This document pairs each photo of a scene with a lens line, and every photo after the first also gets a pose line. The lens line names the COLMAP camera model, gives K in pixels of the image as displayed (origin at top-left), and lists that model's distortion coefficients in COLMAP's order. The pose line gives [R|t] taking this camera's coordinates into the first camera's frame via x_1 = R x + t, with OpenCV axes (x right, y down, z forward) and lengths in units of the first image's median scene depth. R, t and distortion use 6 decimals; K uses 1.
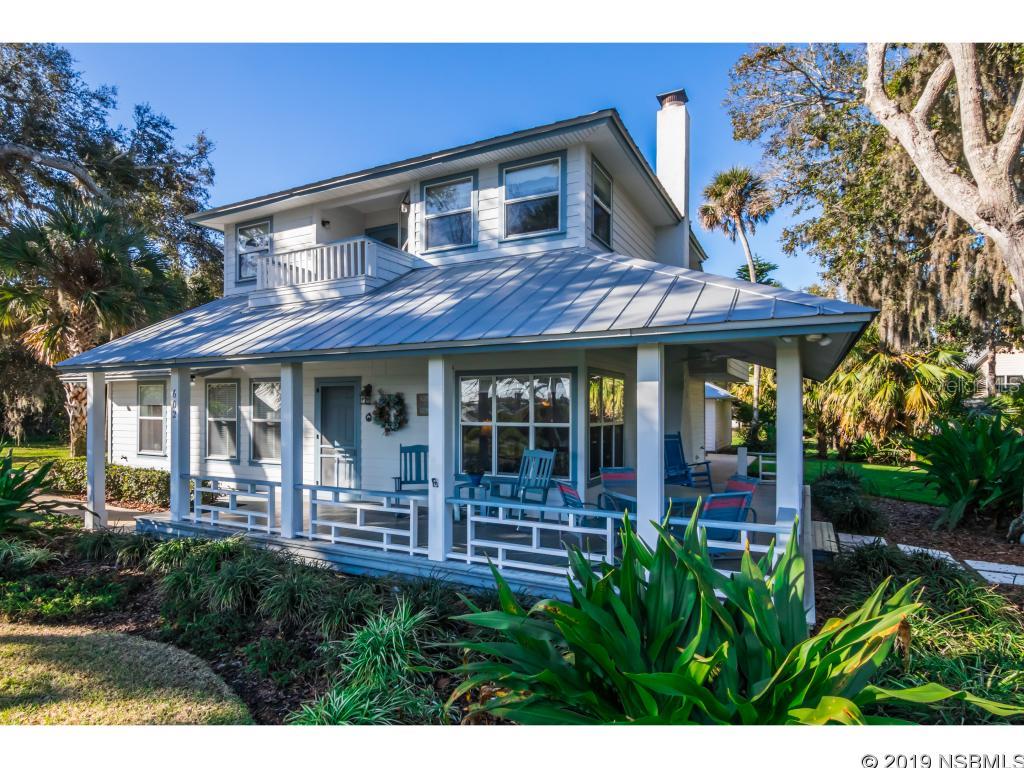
lens RADIAL K [[550.3, 0, 510.1], [0, 550.3, 364.1], [0, 0, 1]] dist [-0.017923, -0.001411]
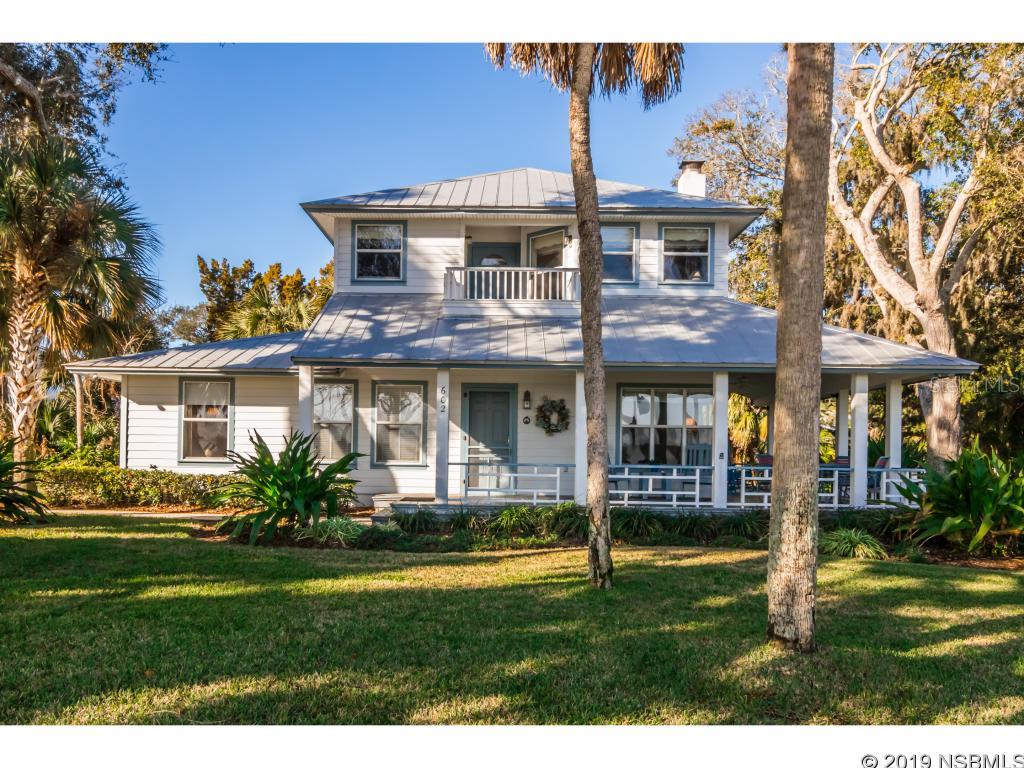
lens RADIAL K [[730.1, 0, 512.0], [0, 730.1, 384.2], [0, 0, 1]] dist [-0.010029, 0.000620]
pose [[0.897198, 0.052920, 0.438447, -0.983381], [-0.049031, 0.998593, -0.020197, 0.056732], [-0.438899, -0.003376, 0.898530, -0.343917]]
